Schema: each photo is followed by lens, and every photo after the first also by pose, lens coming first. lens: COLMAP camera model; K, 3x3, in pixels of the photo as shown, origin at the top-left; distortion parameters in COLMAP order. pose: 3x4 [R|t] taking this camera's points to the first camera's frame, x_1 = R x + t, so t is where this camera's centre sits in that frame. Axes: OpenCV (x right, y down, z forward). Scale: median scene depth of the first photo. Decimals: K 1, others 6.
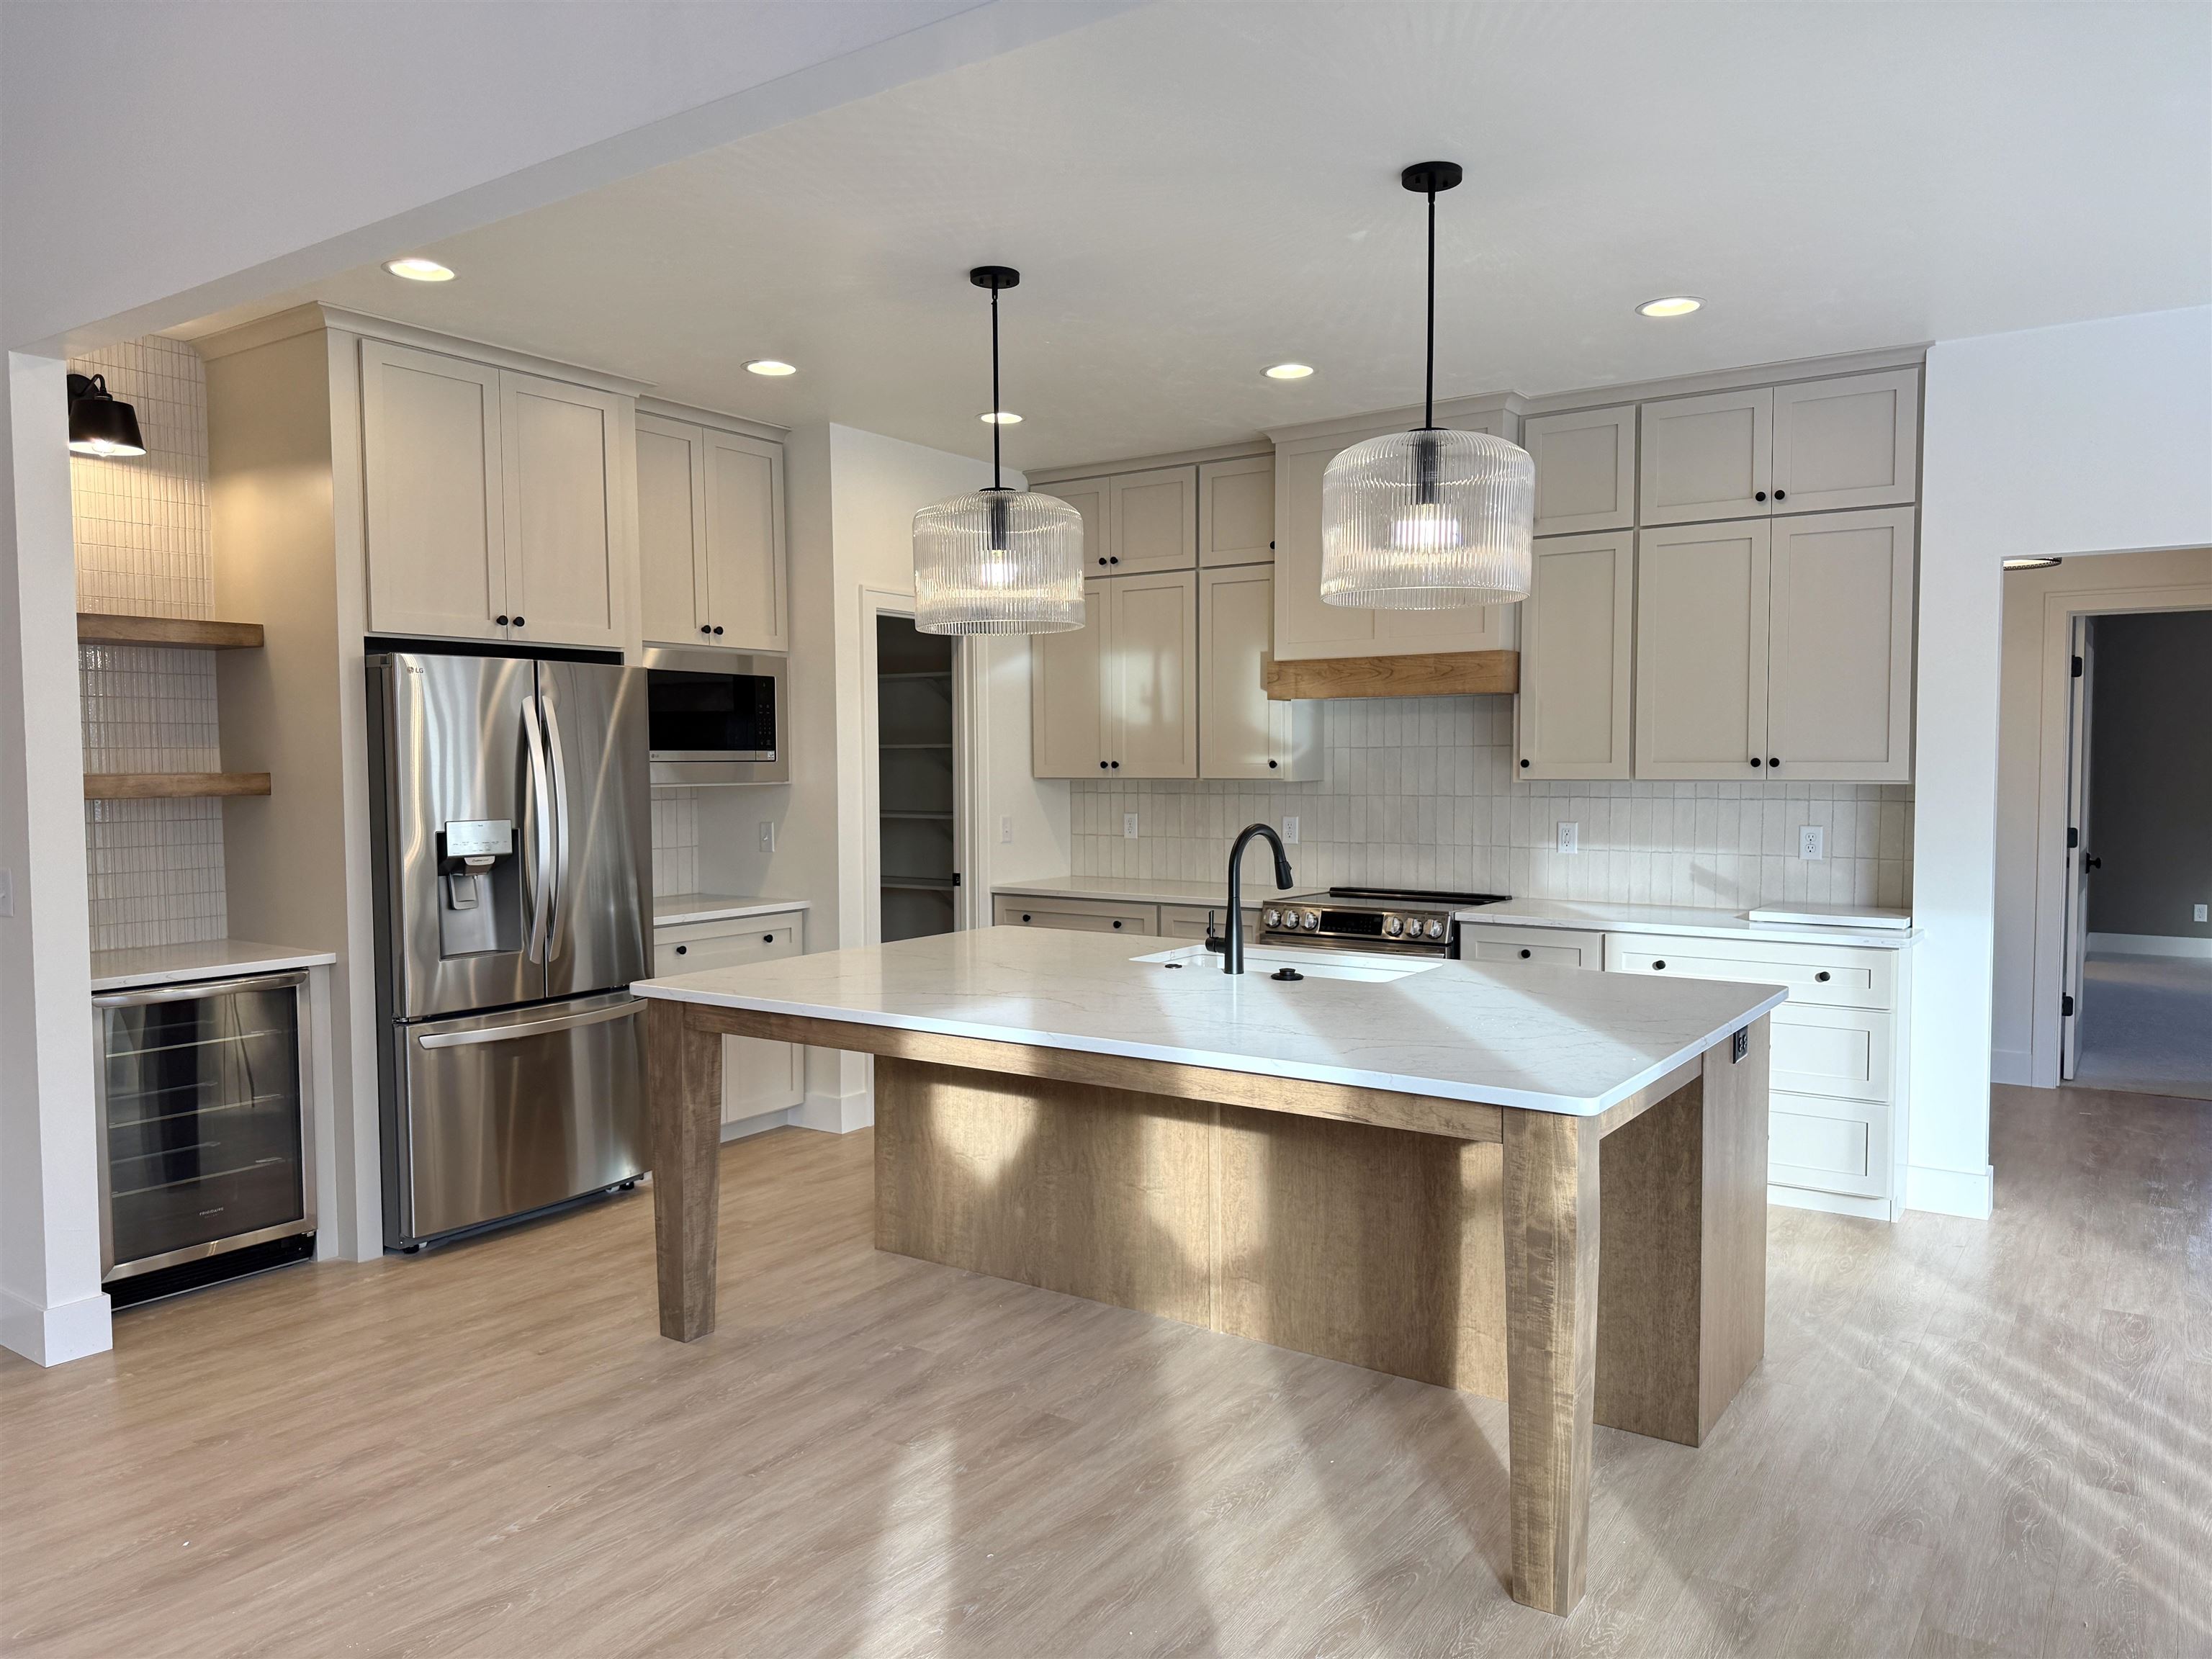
lens RADIAL K [[1568.7, 0, 1110.7], [0, 1568.7, 831.1], [0, 0, 1]] dist [0.007209, -0.008828]
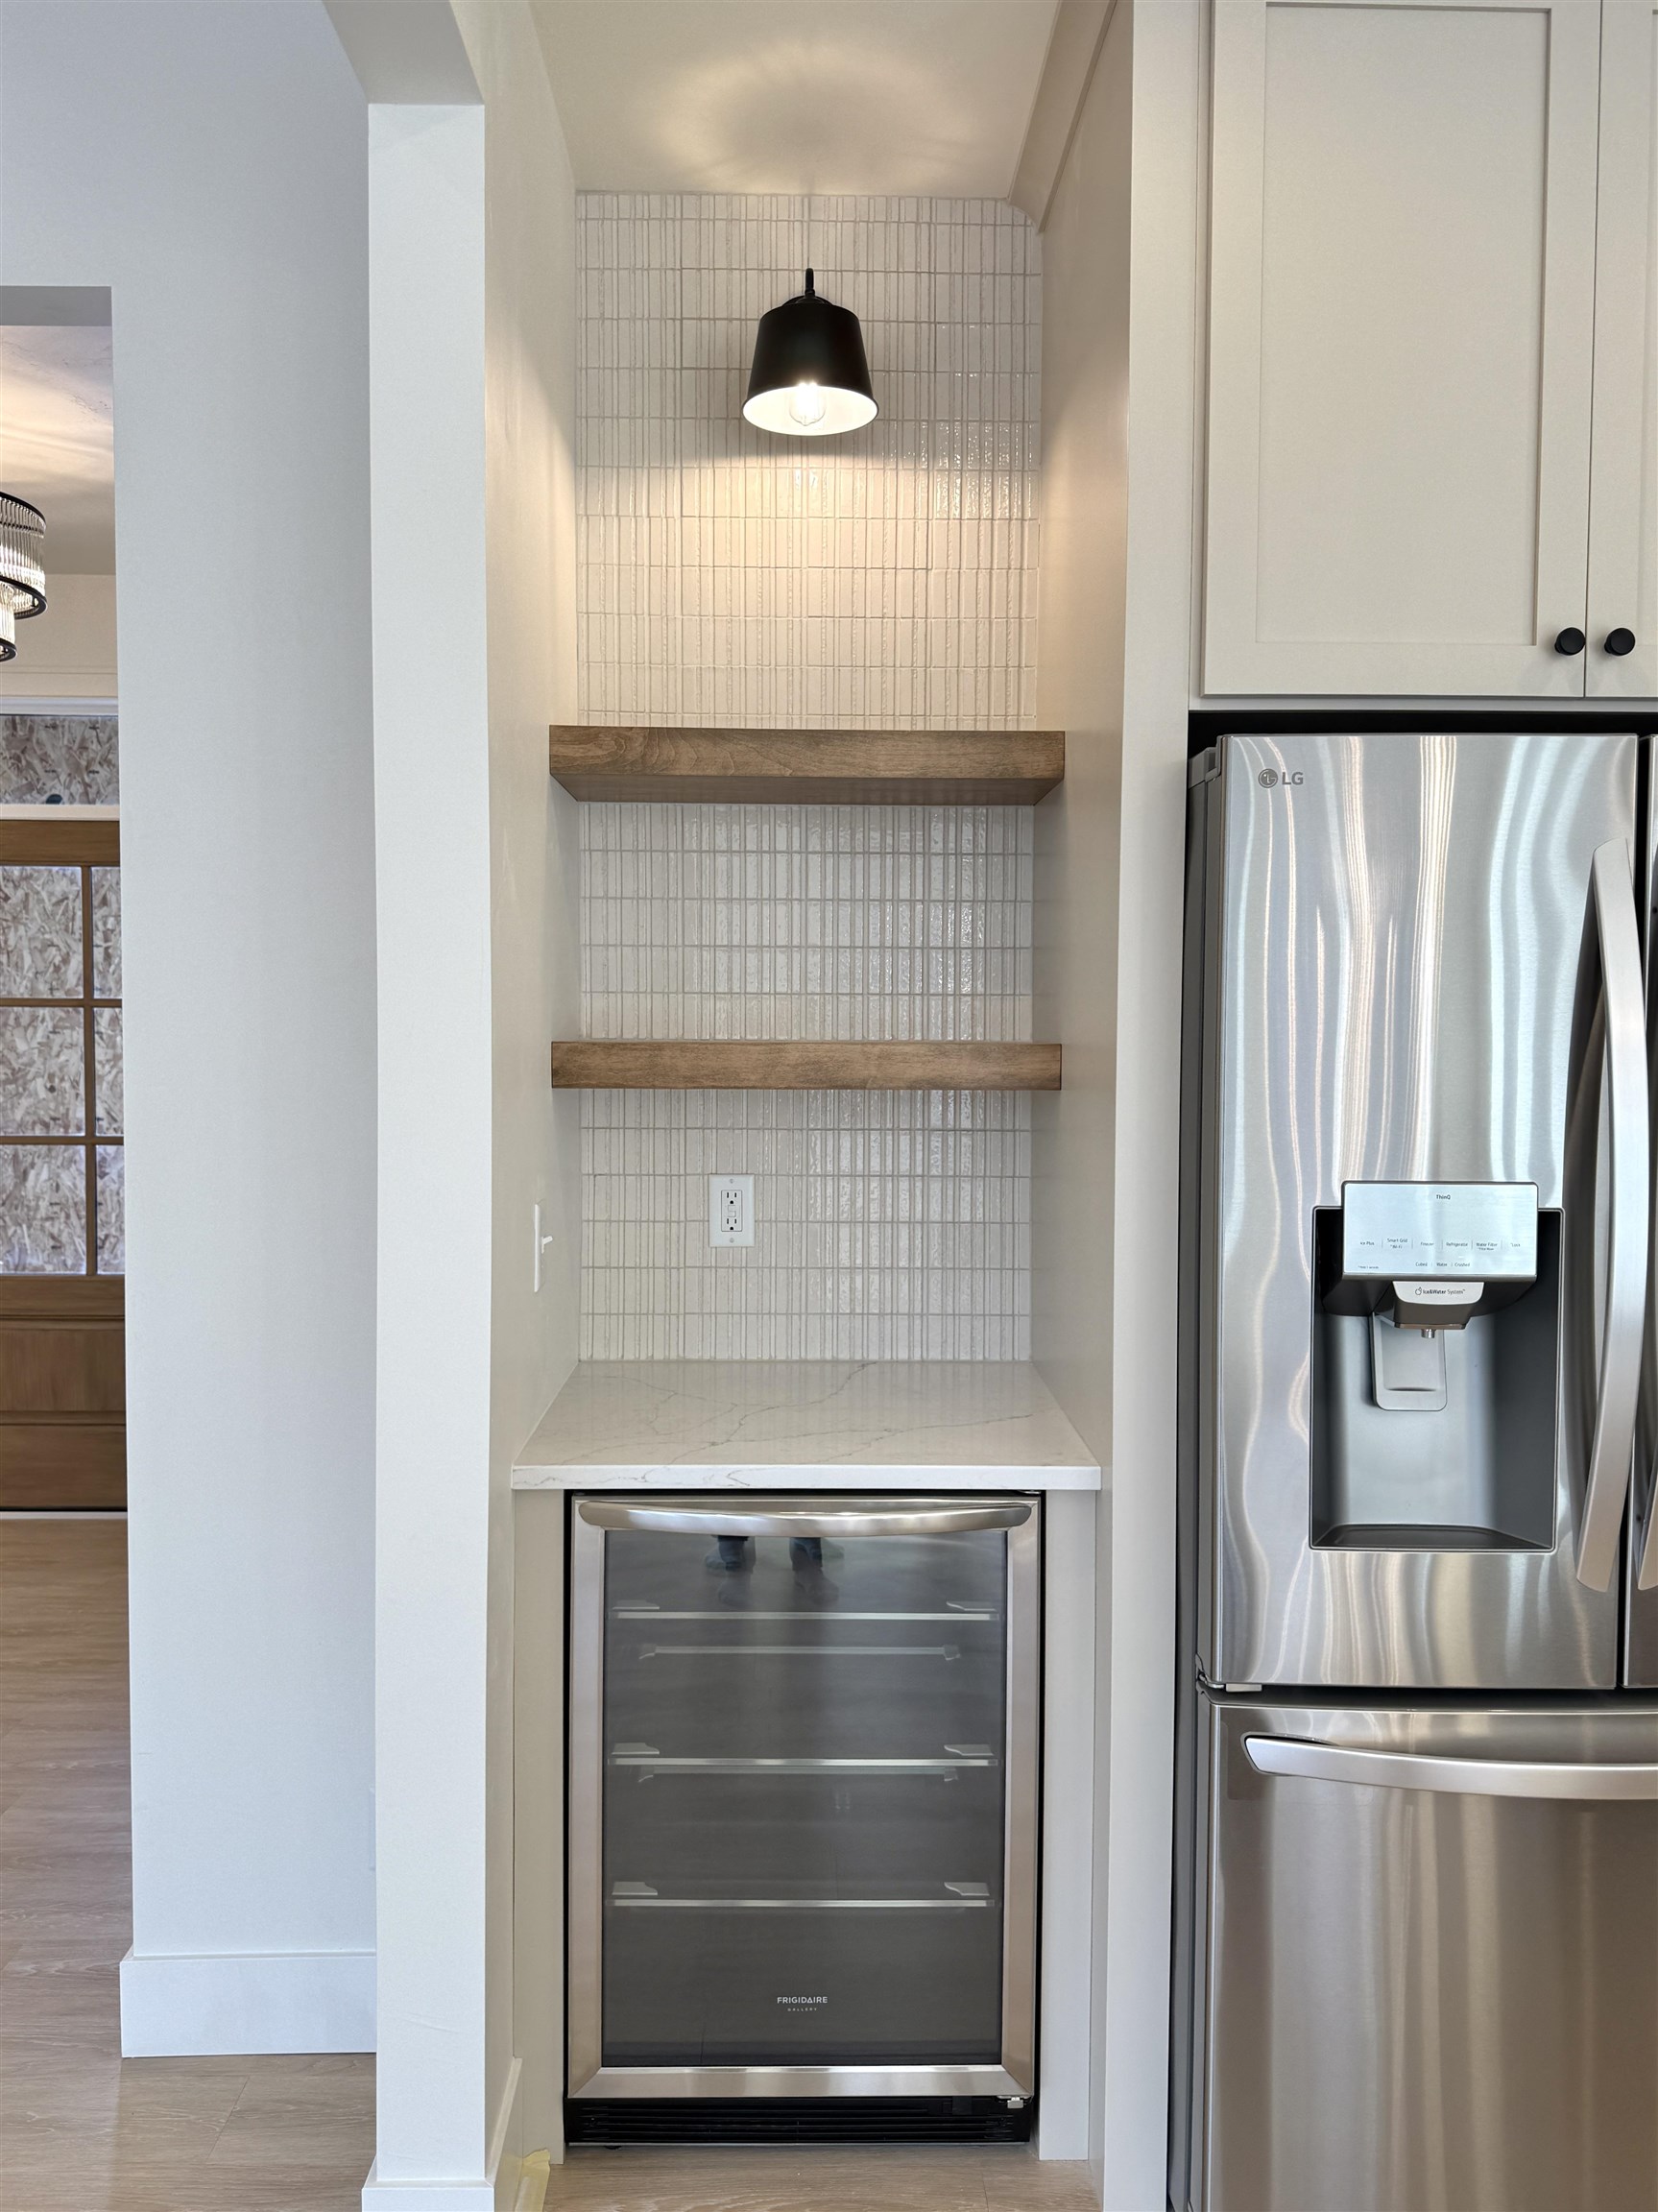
lens RADIAL K [[1568.7, 0, 841.8], [0, 1568.7, 1122.6], [0, 0, 1]] dist [0.007209, -0.008828]
pose [[0.558289, 0.059178, -0.827533, -0.177483], [-0.052888, 0.997963, 0.035684, -0.026792], [0.827959, 0.023845, 0.560281, 0.679725]]
